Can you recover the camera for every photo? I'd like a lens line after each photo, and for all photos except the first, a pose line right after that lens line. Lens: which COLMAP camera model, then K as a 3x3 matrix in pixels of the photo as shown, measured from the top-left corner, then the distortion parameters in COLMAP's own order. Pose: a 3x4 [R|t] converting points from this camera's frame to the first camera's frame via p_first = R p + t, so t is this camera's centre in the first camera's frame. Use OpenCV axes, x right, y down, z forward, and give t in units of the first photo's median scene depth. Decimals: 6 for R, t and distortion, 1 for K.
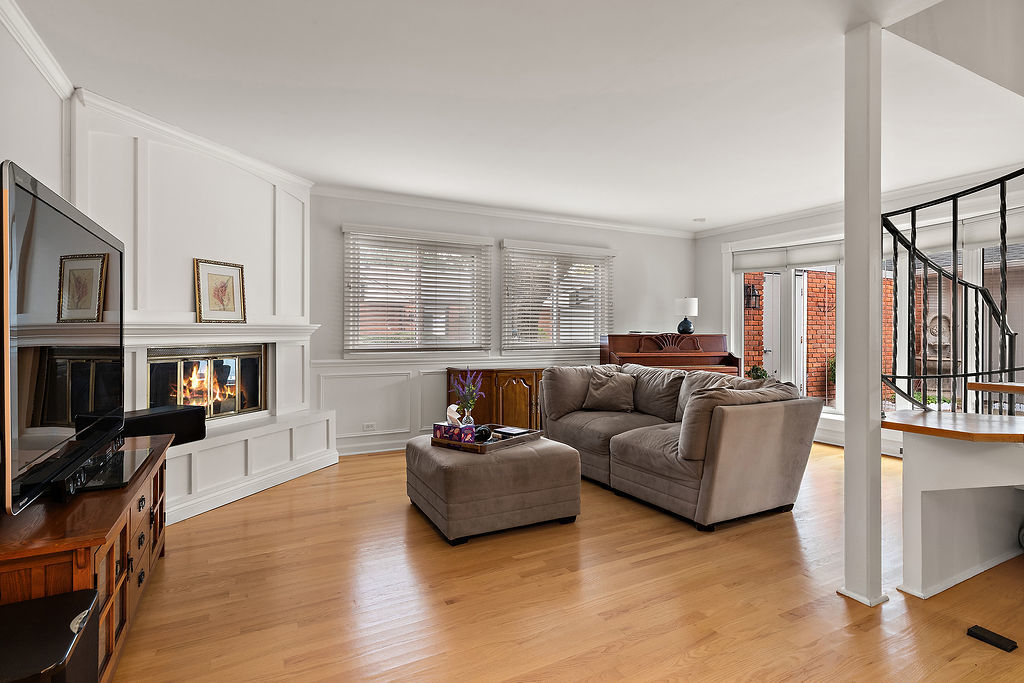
lens RADIAL K [[512.2, 0, 509.2], [0, 512.2, 338.6], [0, 0, 1]] dist [-0.004483, -0.000561]
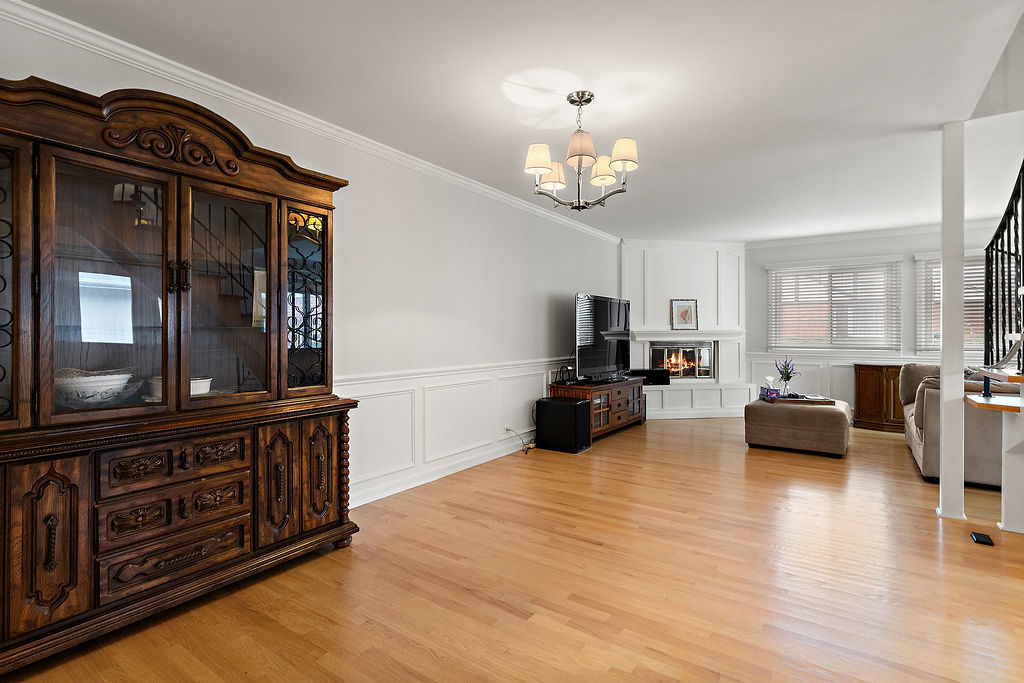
lens RADIAL K [[512.2, 0, 511.0], [0, 512.2, 337.1], [0, 0, 1]] dist [-0.004483, -0.000561]
pose [[0.460903, 0.004586, -0.887439, 0.909699], [-0.012747, 0.999918, -0.001453, 0.007815], [0.887359, 0.011982, 0.460923, -0.515966]]
